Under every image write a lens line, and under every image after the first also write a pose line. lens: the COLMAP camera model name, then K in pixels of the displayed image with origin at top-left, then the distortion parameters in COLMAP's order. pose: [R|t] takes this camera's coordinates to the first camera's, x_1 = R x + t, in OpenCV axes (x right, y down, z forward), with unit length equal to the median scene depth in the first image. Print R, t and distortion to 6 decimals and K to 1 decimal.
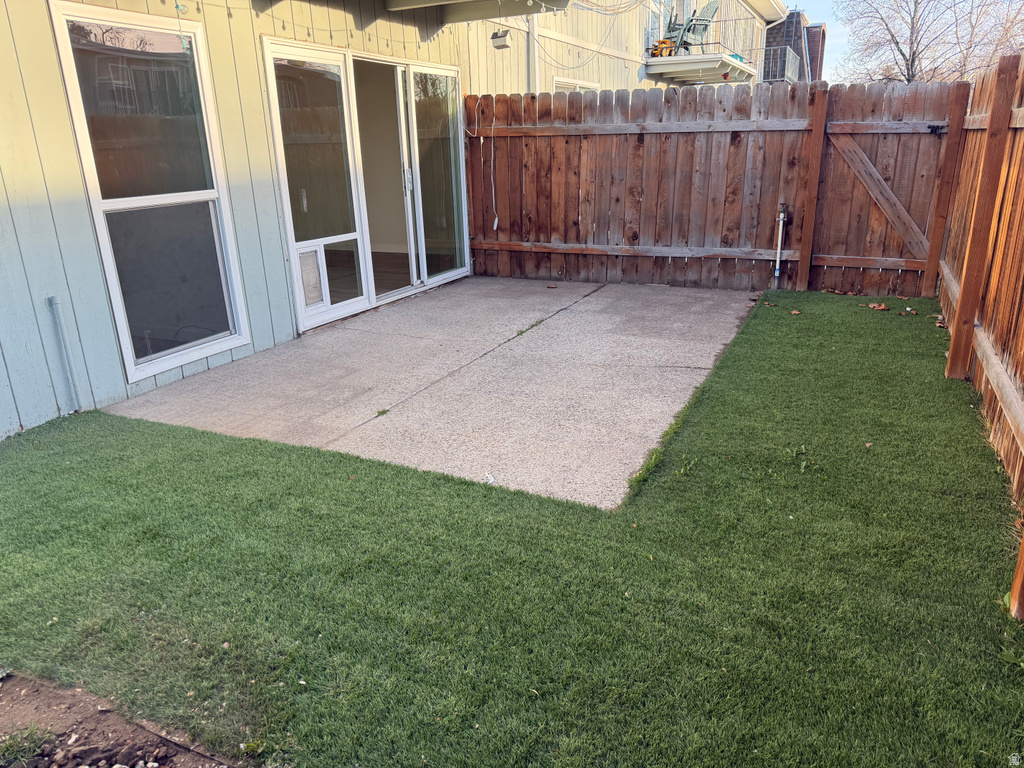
lens RADIAL K [[723.7, 0, 533.4], [0, 723.7, 388.8], [0, 0, 1]] dist [0.074266, -0.096360]
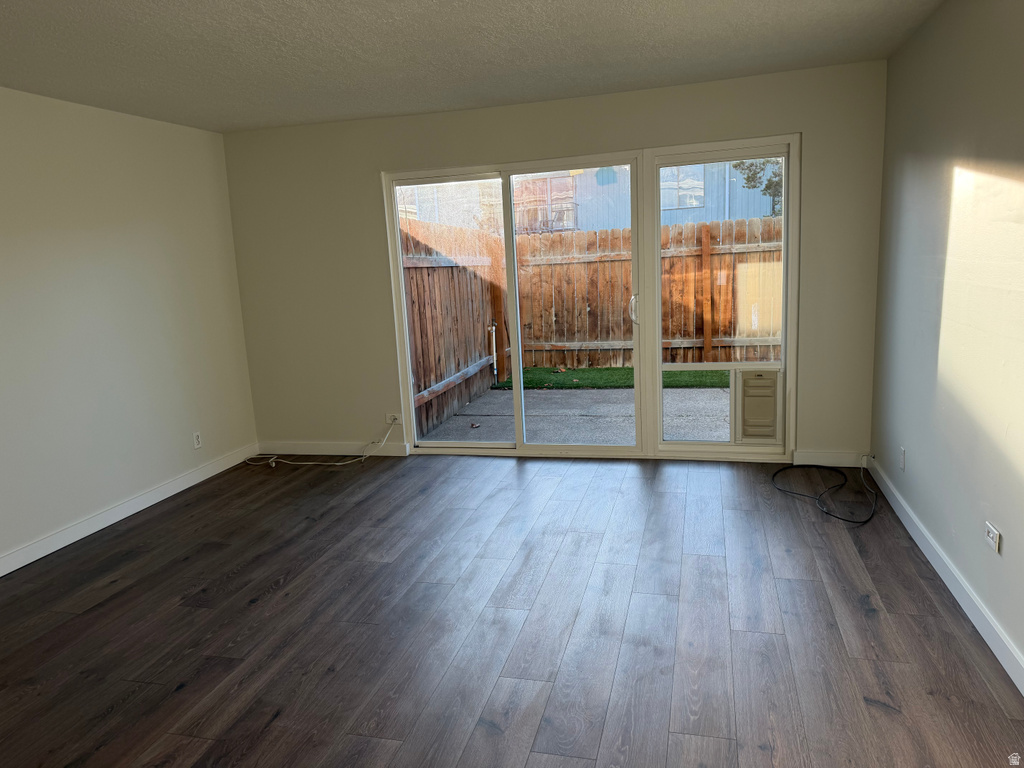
lens RADIAL K [[723.7, 0, 498.7], [0, 723.7, 389.7], [0, 0, 1]] dist [0.074266, -0.096360]
pose [[-0.142824, -0.144673, 0.979117, -1.221929], [0.375312, 0.907460, 0.188832, -0.498037], [-0.915829, 0.394445, -0.075309, 1.506844]]
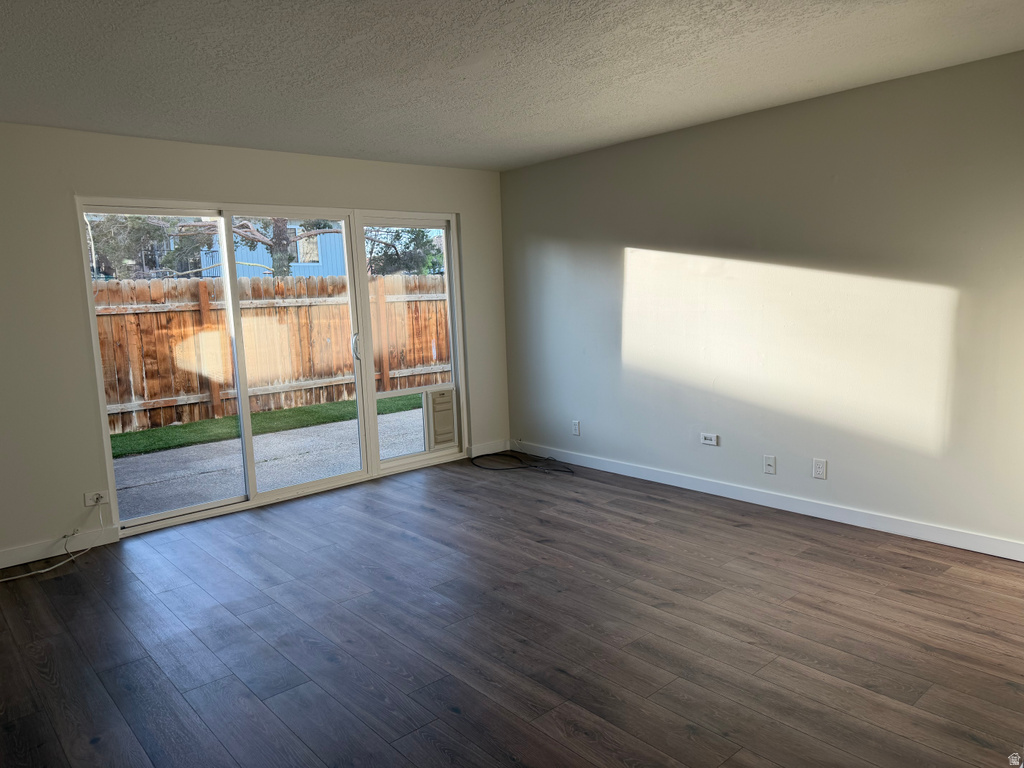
lens RADIAL K [[723.7, 0, 521.0], [0, 723.7, 386.9], [0, 0, 1]] dist [0.074266, -0.096360]
pose [[-0.907936, 0.006364, 0.419060, -0.969931], [0.193810, 0.892927, 0.406348, -0.681584], [-0.371604, 0.450156, -0.811954, 2.034301]]
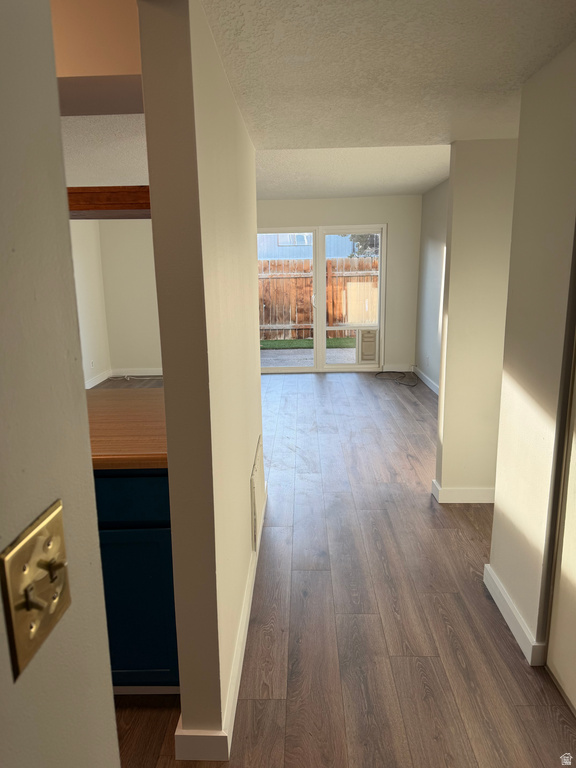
lens RADIAL K [[542.8, 0, 282.1], [0, 542.8, 385.9], [0, 0, 1]] dist [0.074266, -0.096360]
pose [[-0.373295, -0.158819, 0.914017, -1.688890], [0.328133, 0.898947, 0.290213, -0.602101], [-0.867744, 0.408254, -0.283459, 1.833644]]
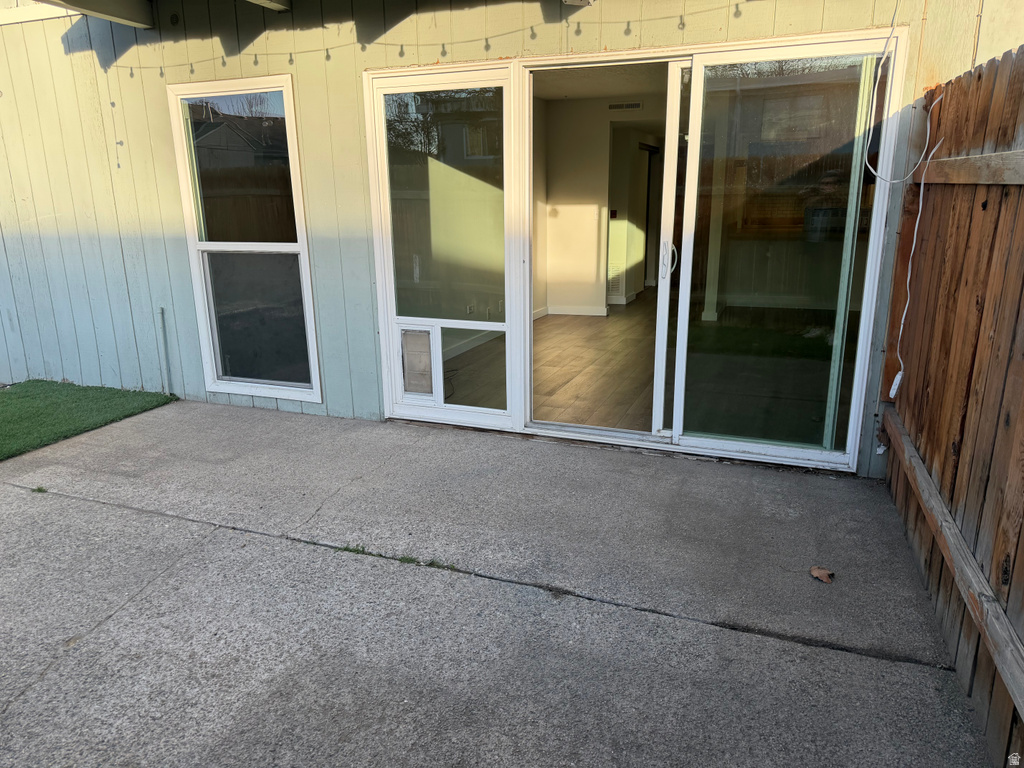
lens RADIAL K [[723.7, 0, 501.5], [0, 723.7, 386.7], [0, 0, 1]] dist [0.074266, -0.096360]
pose [[0.029542, 0.277501, -0.960271, 0.529451], [-0.311973, 0.915260, 0.254896, -0.404283], [0.949631, 0.292049, 0.113611, 1.133523]]
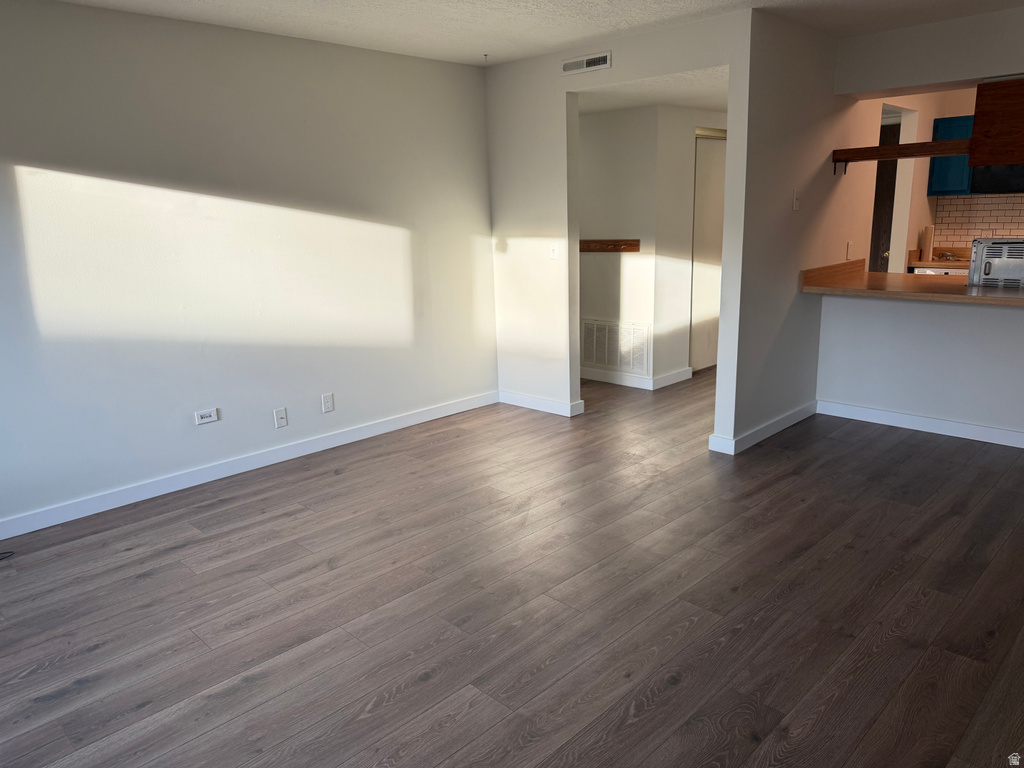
lens RADIAL K [[723.7, 0, 509.1], [0, 723.7, 394.0], [0, 0, 1]] dist [0.074266, -0.096360]
pose [[-0.356611, 0.267517, -0.895133, -0.207960], [-0.266493, 0.889193, 0.371910, -0.589449], [0.895439, 0.371174, -0.245804, 1.679576]]
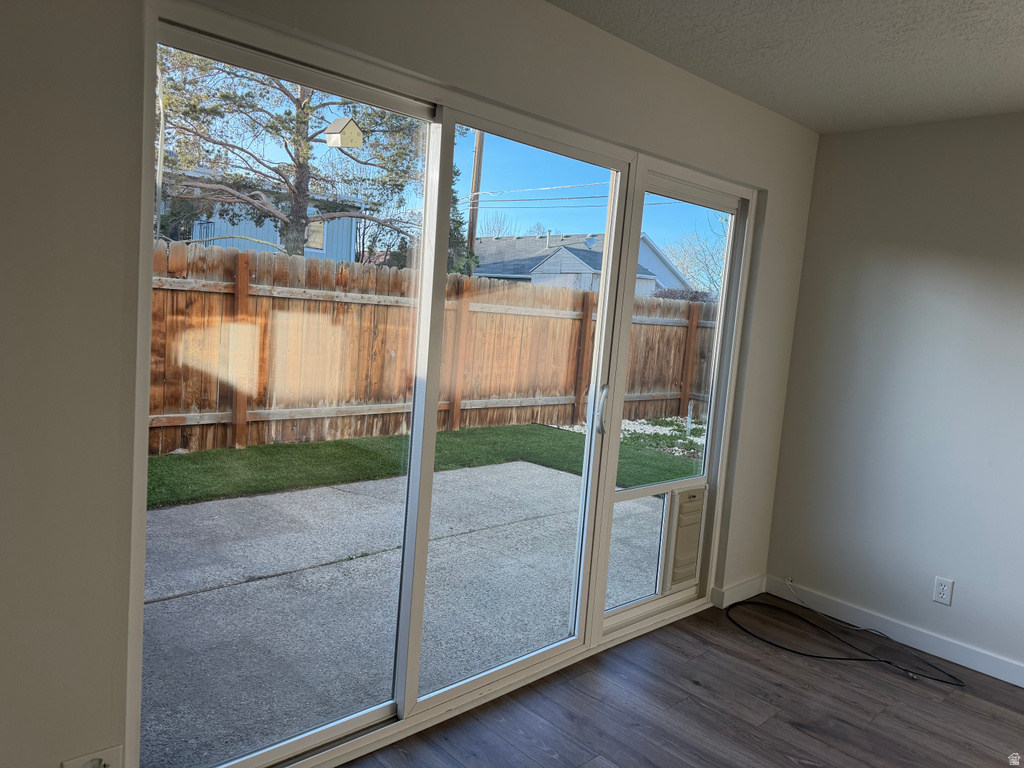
lens RADIAL K [[723.7, 0, 529.6], [0, 723.7, 386.3], [0, 0, 1]] dist [0.074266, -0.096360]
pose [[-0.925947, -0.091825, 0.366320, -0.456024], [0.065202, 0.916553, 0.394563, -0.592233], [-0.371982, 0.389229, -0.842692, 1.722581]]
